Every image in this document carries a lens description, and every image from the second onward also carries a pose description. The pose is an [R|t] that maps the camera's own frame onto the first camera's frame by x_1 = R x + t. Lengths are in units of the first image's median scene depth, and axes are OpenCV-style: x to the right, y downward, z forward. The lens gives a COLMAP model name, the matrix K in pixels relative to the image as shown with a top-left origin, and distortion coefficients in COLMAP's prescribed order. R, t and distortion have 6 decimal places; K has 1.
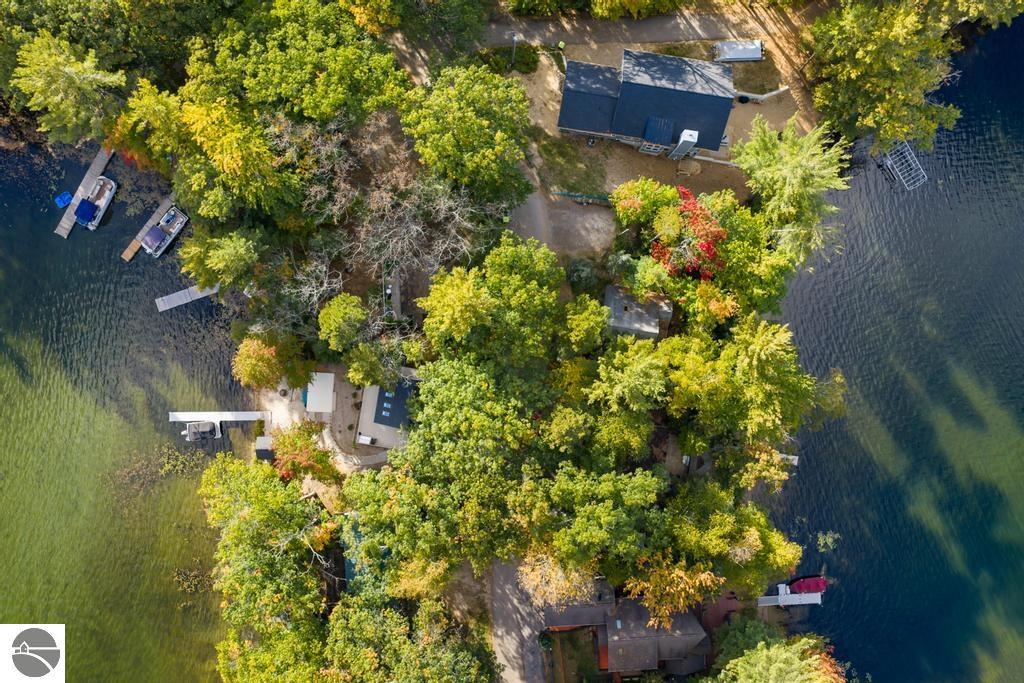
lens RADIAL K [[843.2, 0, 512.0], [0, 843.2, 341.5], [0, 0, 1]] dist [-0.039565, 0.012518]
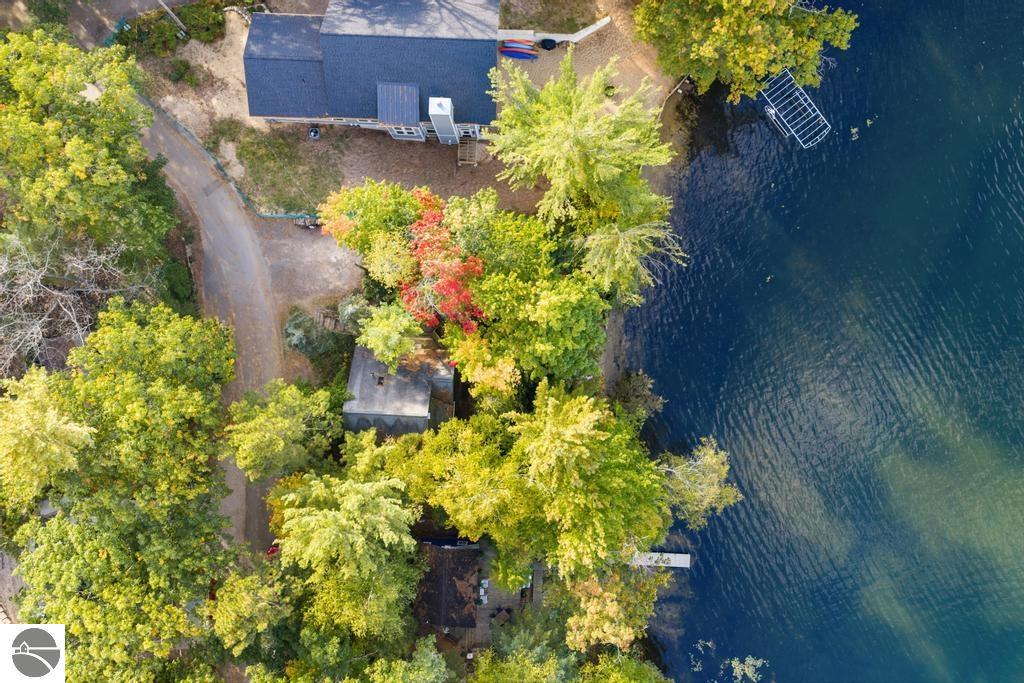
lens RADIAL K [[849.6, 0, 512.0], [0, 849.6, 341.5], [0, 0, 1]] dist [0.004129, -0.000323]
pose [[0.993484, -0.113319, 0.012138, 0.236850], [0.113206, 0.993525, 0.009614, -0.065596], [-0.013149, -0.008177, 0.999880, 0.344543]]
